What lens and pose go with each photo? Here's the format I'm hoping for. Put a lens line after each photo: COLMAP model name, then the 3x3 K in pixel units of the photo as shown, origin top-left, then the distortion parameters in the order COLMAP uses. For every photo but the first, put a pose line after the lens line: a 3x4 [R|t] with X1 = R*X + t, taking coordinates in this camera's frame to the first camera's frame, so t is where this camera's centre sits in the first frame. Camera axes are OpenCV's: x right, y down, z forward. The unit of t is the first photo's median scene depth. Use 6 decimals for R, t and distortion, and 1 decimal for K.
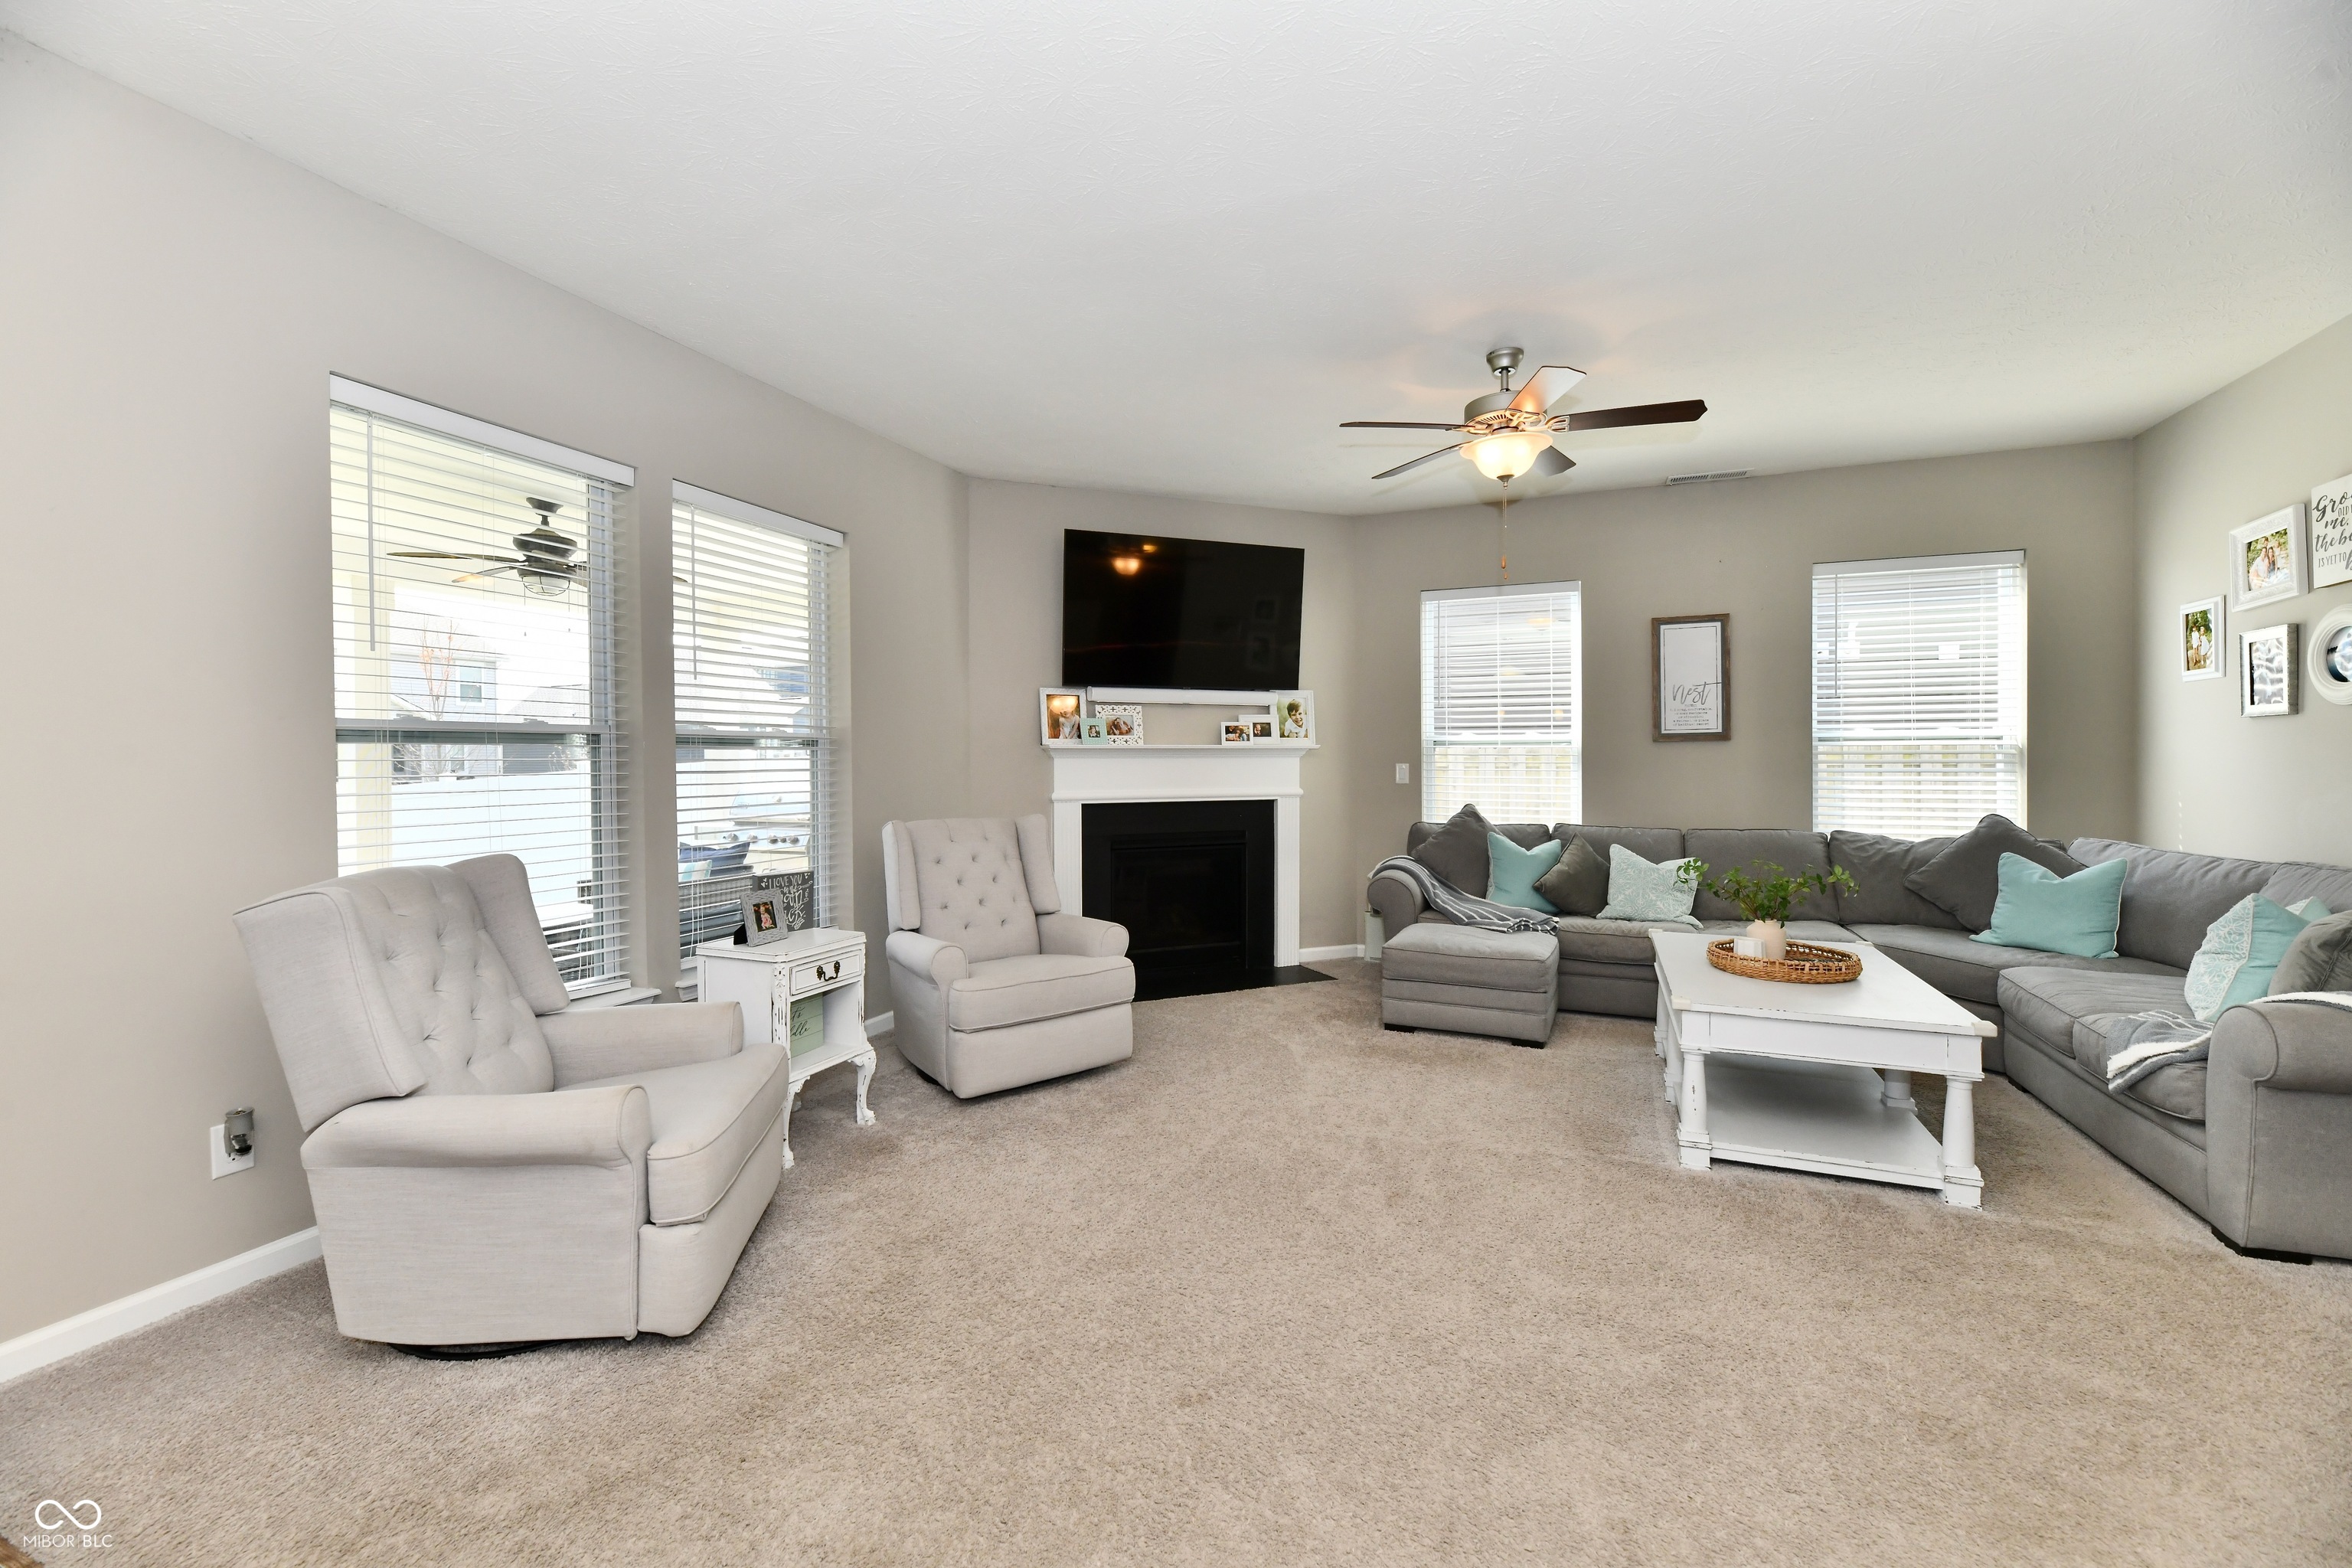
lens RADIAL K [[960.3, 0, 1168.1], [0, 960.3, 766.6], [0, 0, 1]] dist [0.000205, -0.003509]
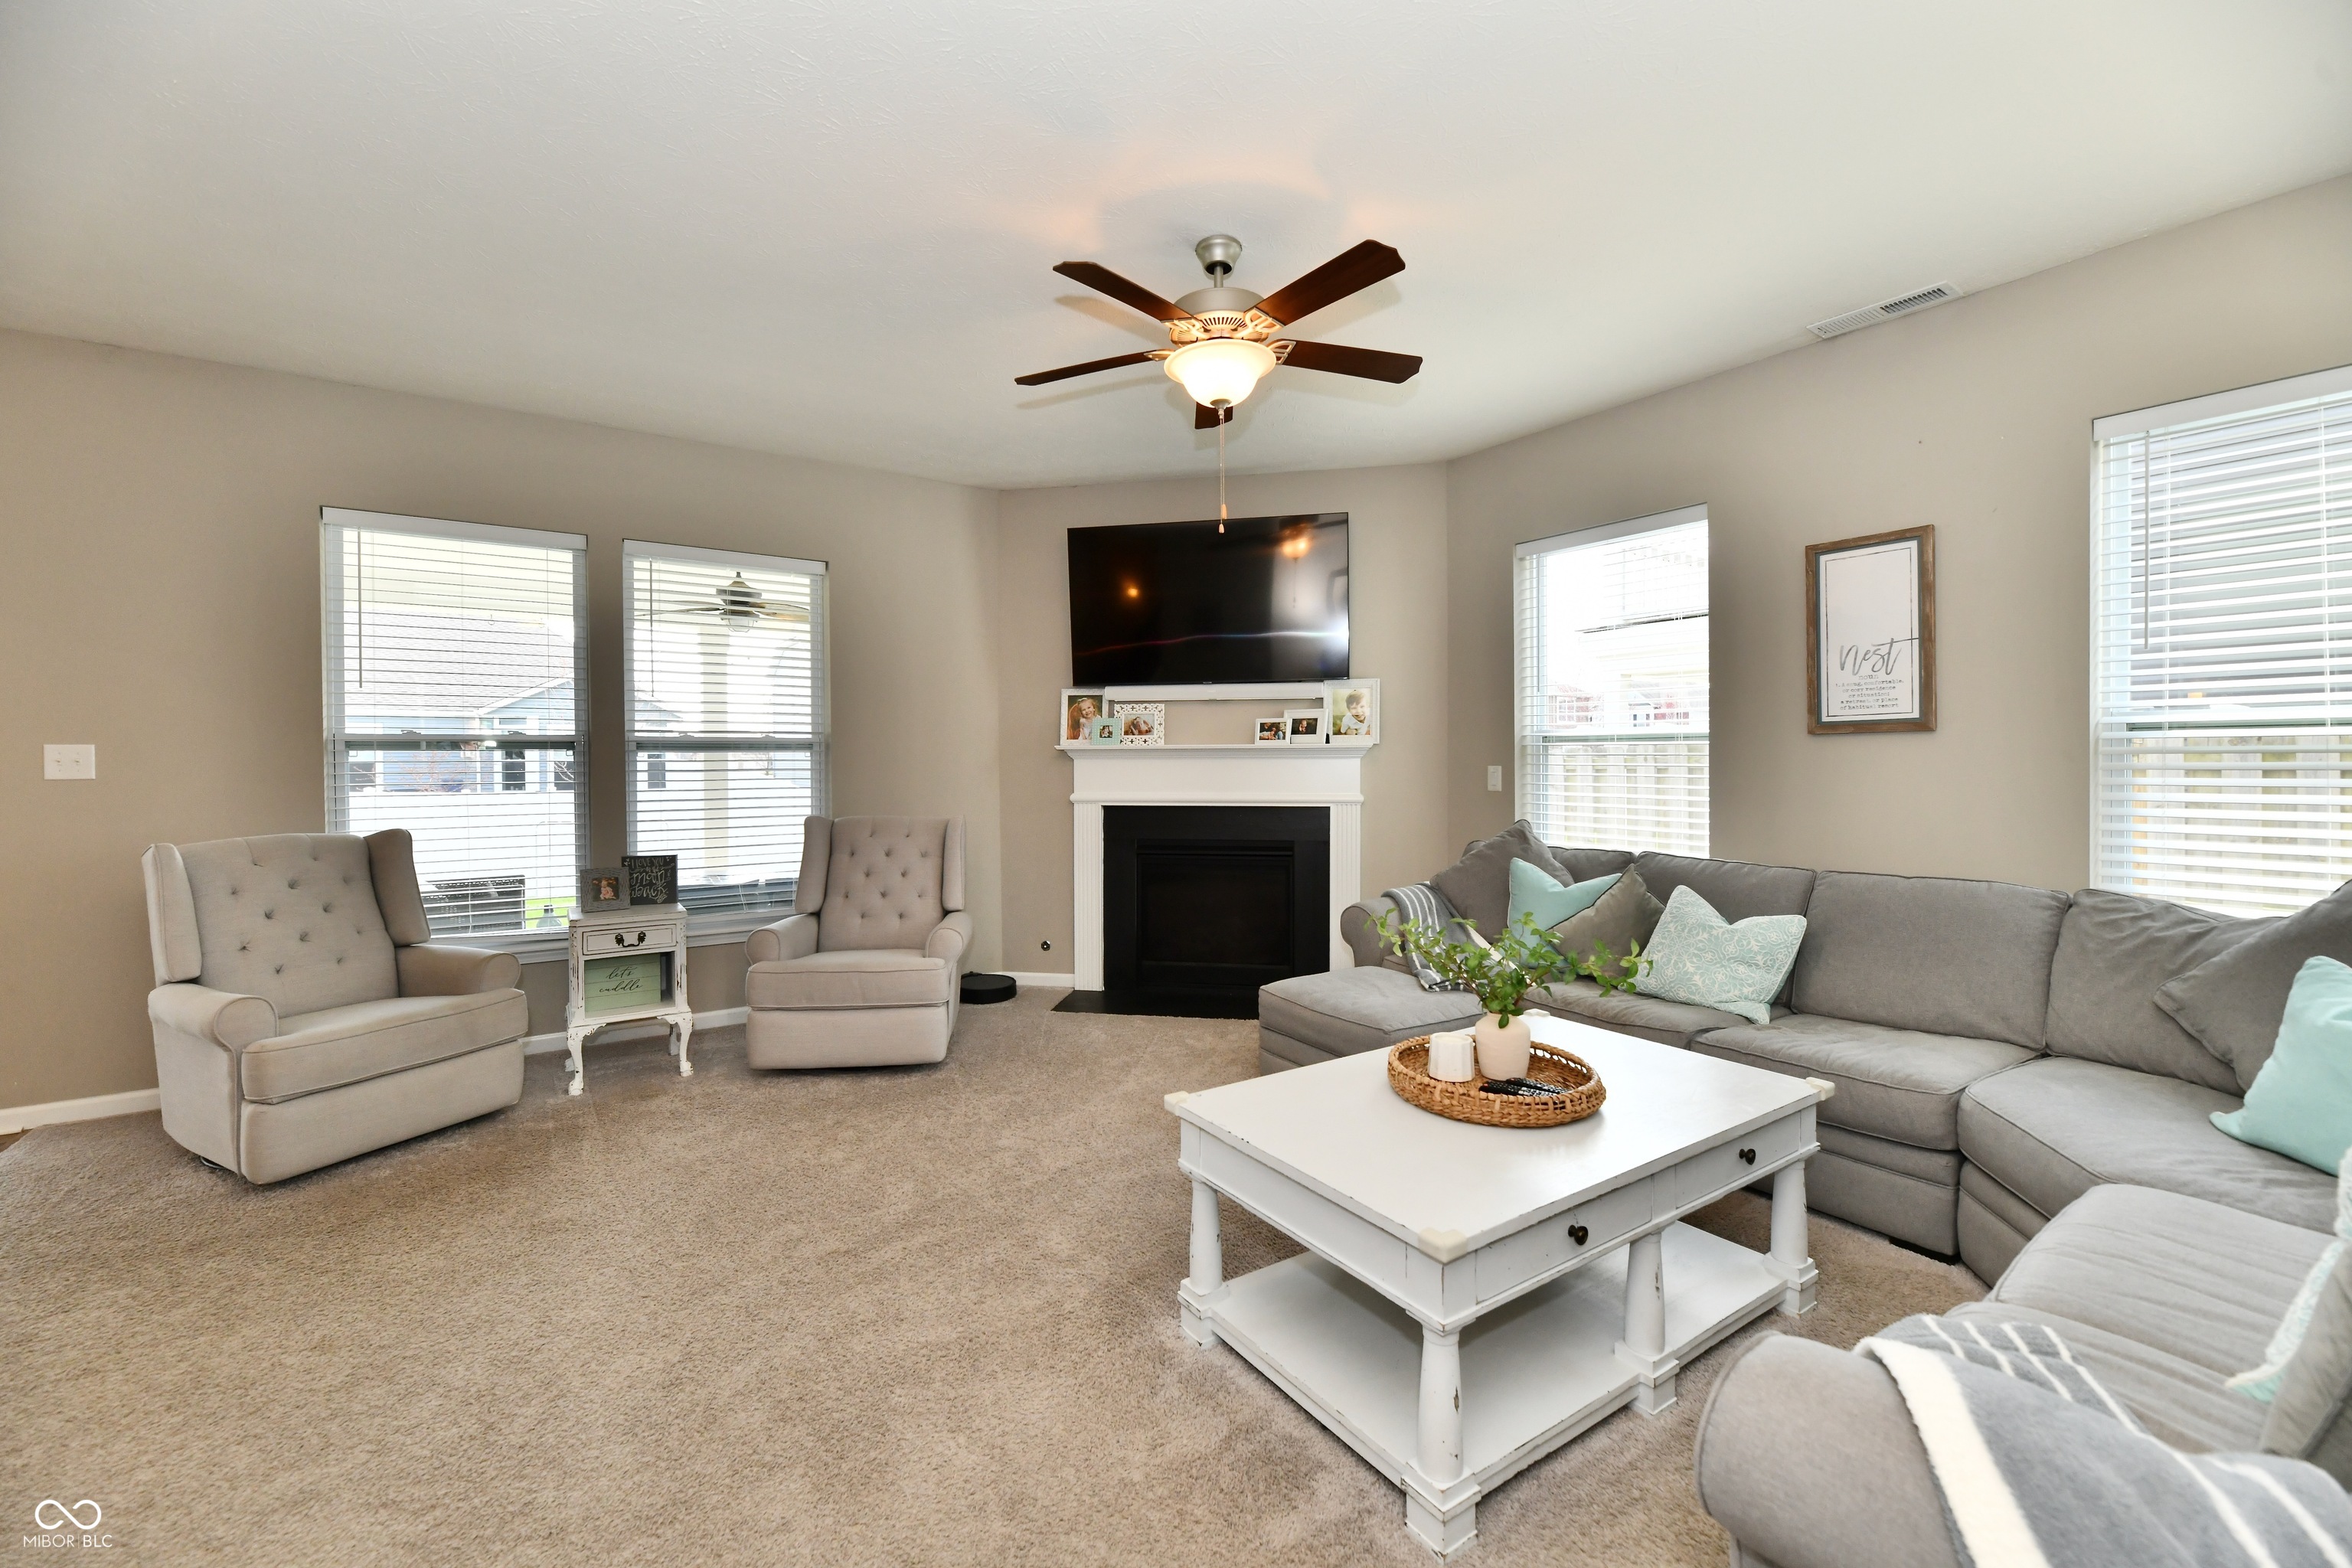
lens RADIAL K [[960.3, 0, 1168.1], [0, 960.3, 766.6], [0, 0, 1]] dist [0.000205, -0.003509]
pose [[0.839874, 0.004742, -0.542761, 0.504059], [-0.004296, 0.999989, 0.002089, -0.003558], [0.542764, 0.000577, 0.839885, 0.215411]]
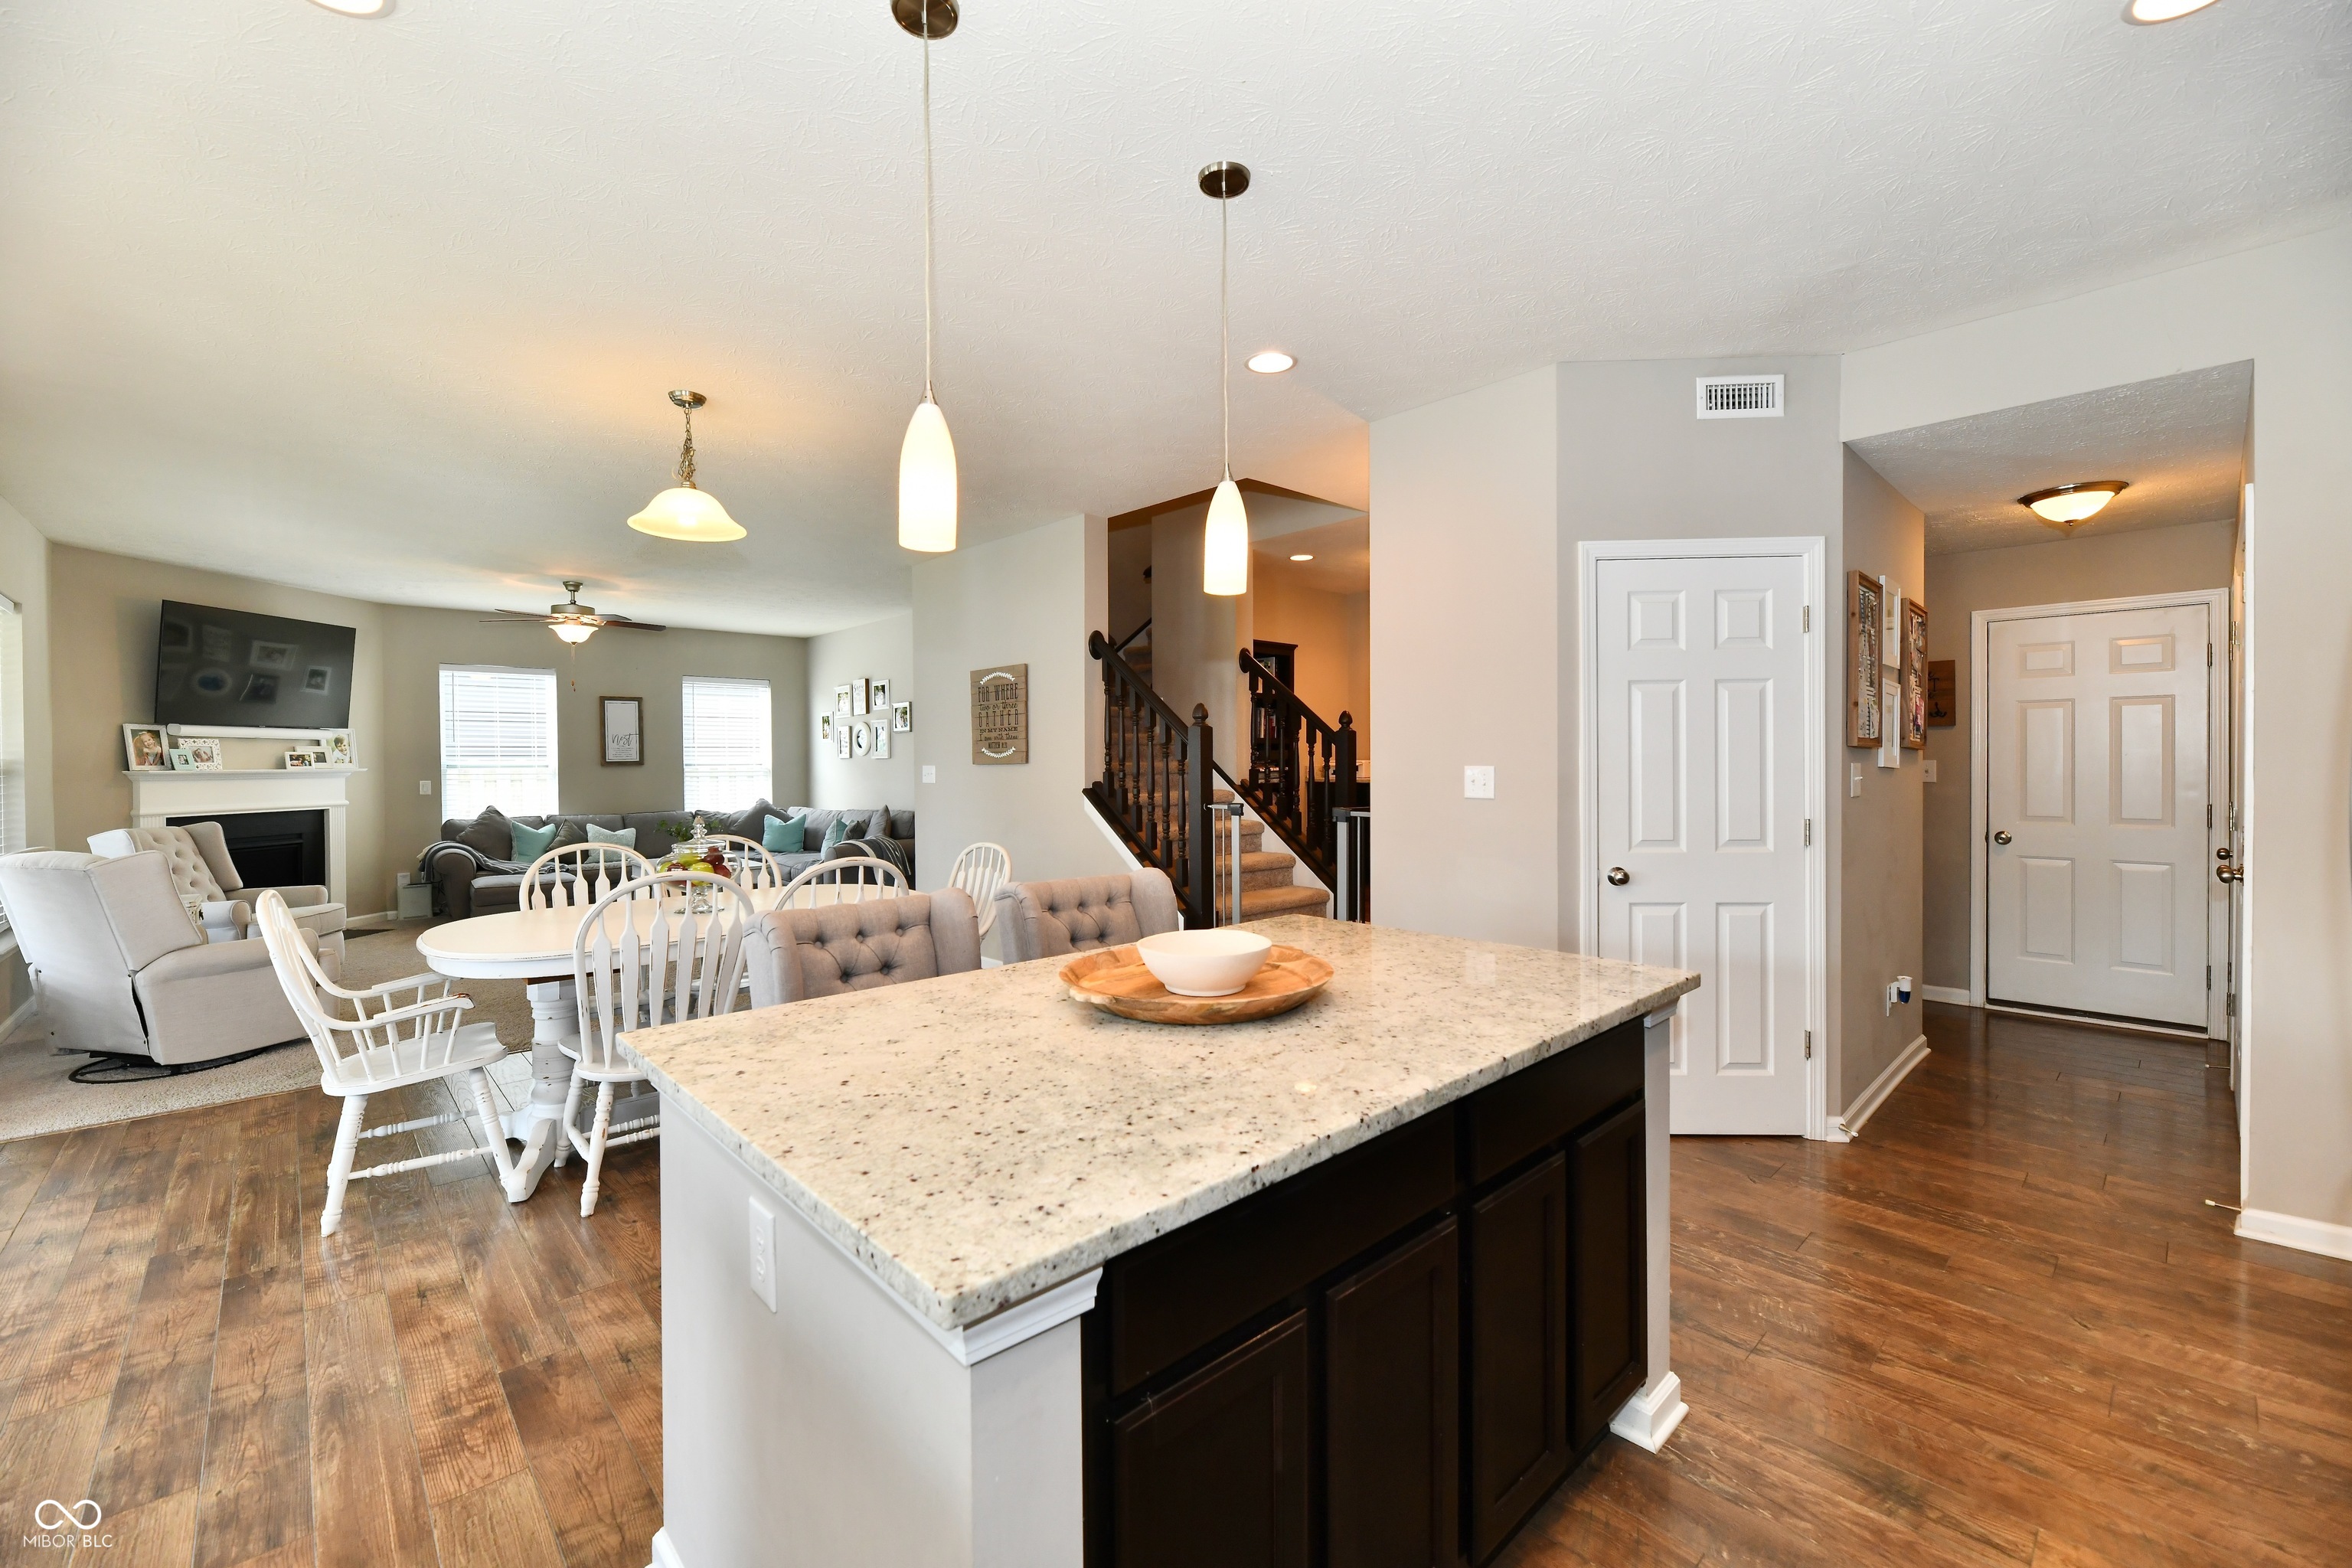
lens RADIAL K [[960.3, 0, 1168.1], [0, 960.3, 766.6], [0, 0, 1]] dist [0.000205, -0.003509]
pose [[0.421446, -0.003301, 0.906847, -0.673241], [0.013300, 0.999908, -0.002541, -0.006585], [-0.906756, 0.013132, 0.421451, -0.707338]]
